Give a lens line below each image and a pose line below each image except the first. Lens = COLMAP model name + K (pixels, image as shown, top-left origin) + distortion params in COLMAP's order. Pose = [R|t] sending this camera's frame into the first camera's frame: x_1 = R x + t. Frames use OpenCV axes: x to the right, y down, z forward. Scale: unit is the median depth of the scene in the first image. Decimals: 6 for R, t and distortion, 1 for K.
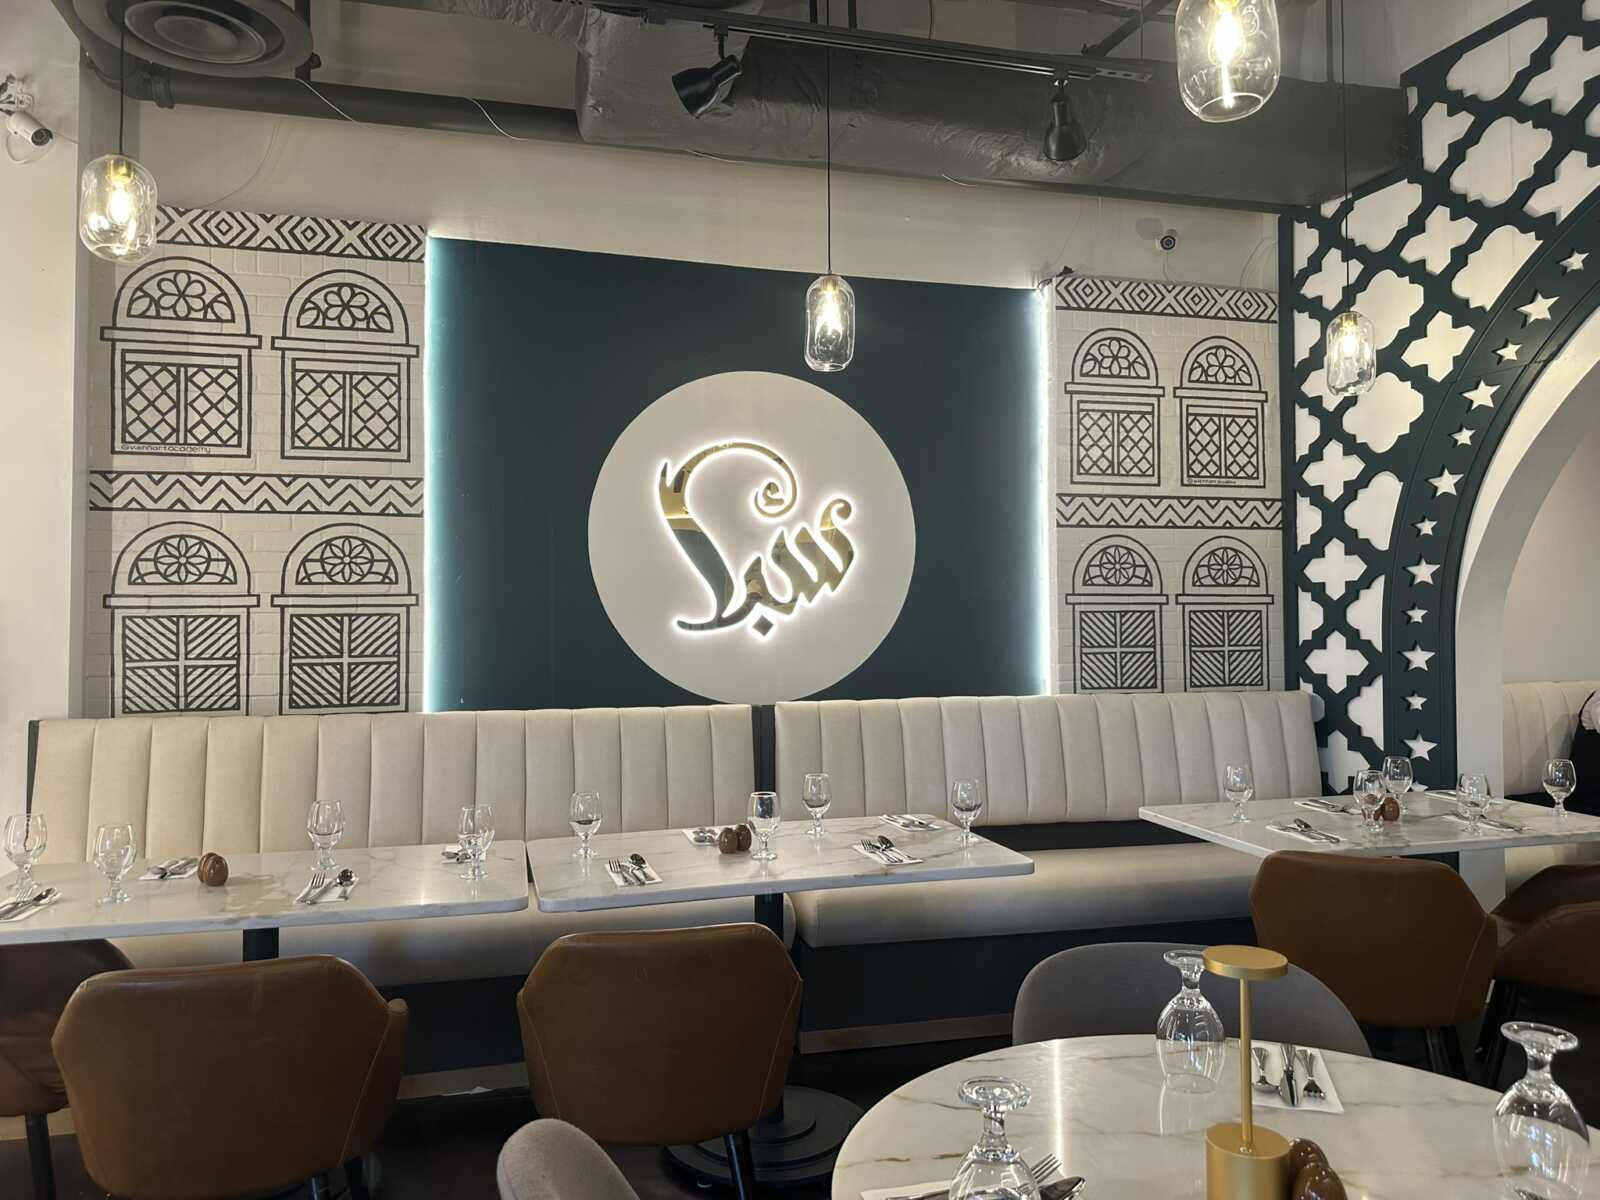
lens RADIAL K [[1151.3, 0, 800.0], [0, 1151.3, 600.0], [0, 0, 1]] dist [-0.002883, -0.006187]
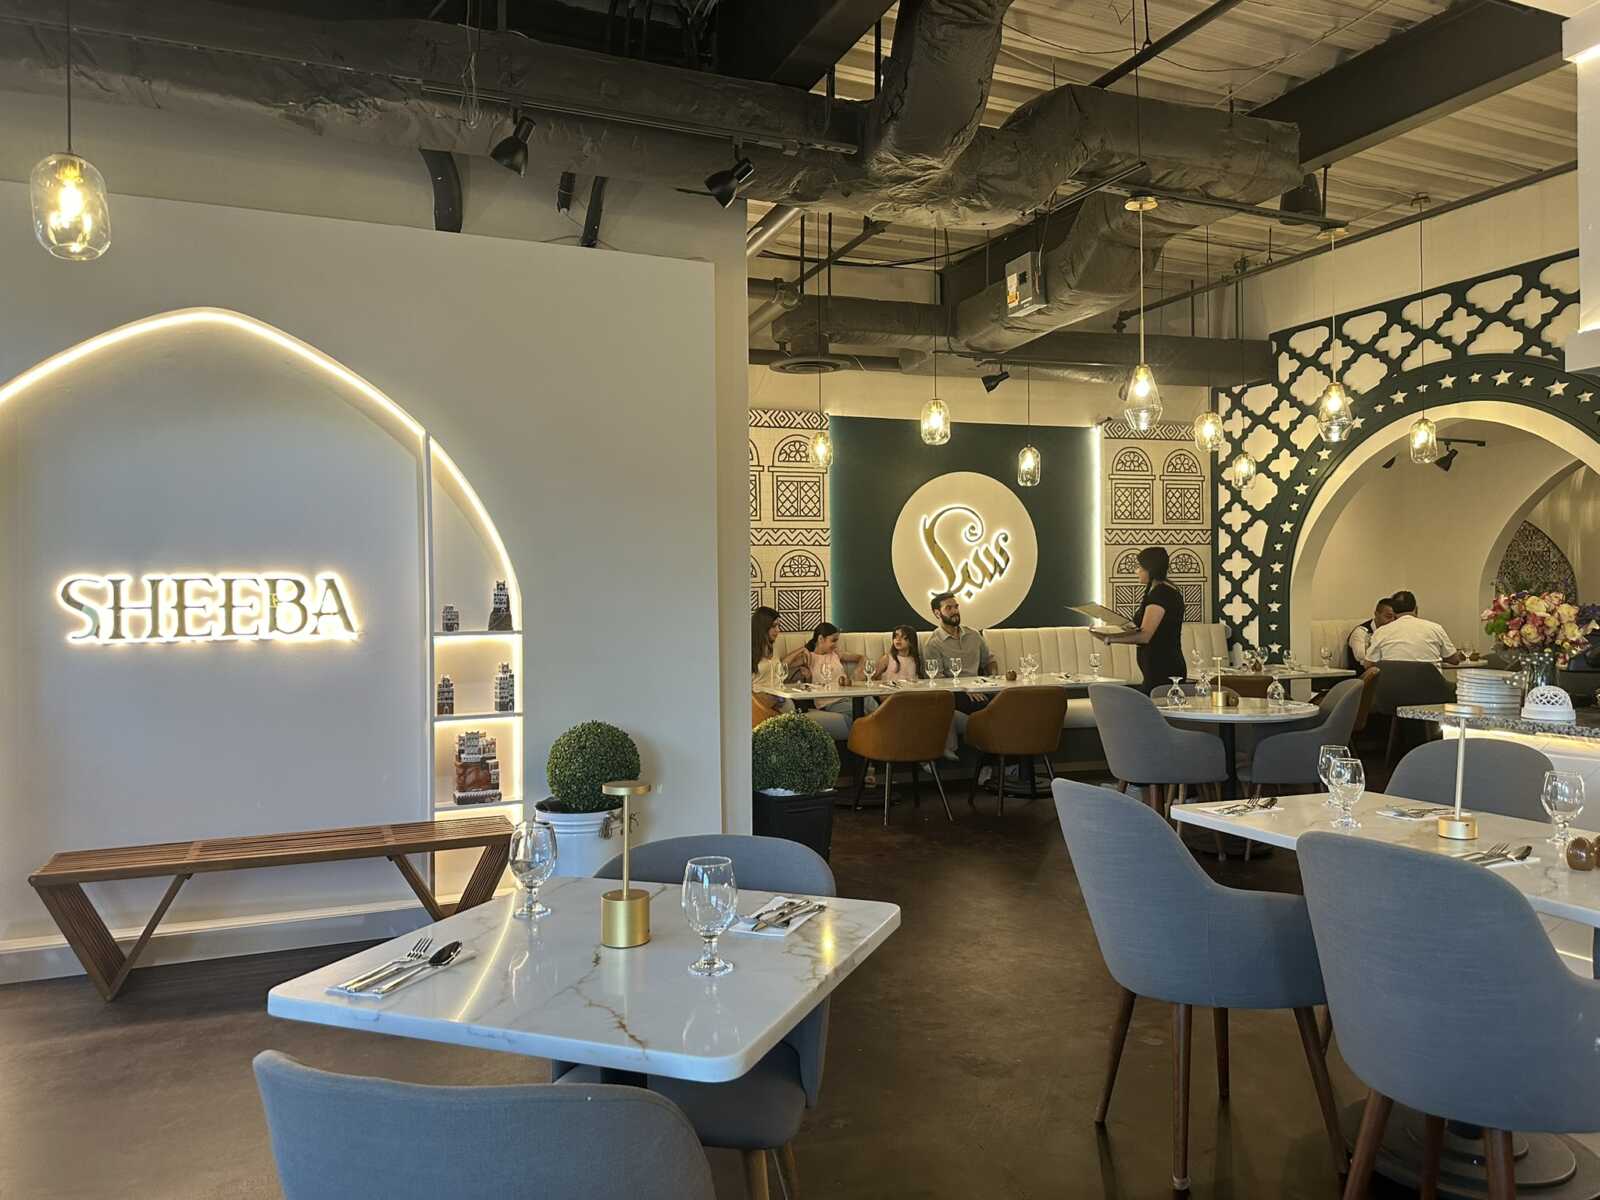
lens RADIAL K [[1088.0, 0, 774.9], [0, 1088.0, 608.6], [0, 0, 1]] dist [0.003519, -0.044580]
pose [[0.999483, -0.007554, 0.031265, -0.446920], [0.006386, 0.999284, 0.037290, -0.027382], [-0.031524, -0.037071, 0.998815, -0.972708]]
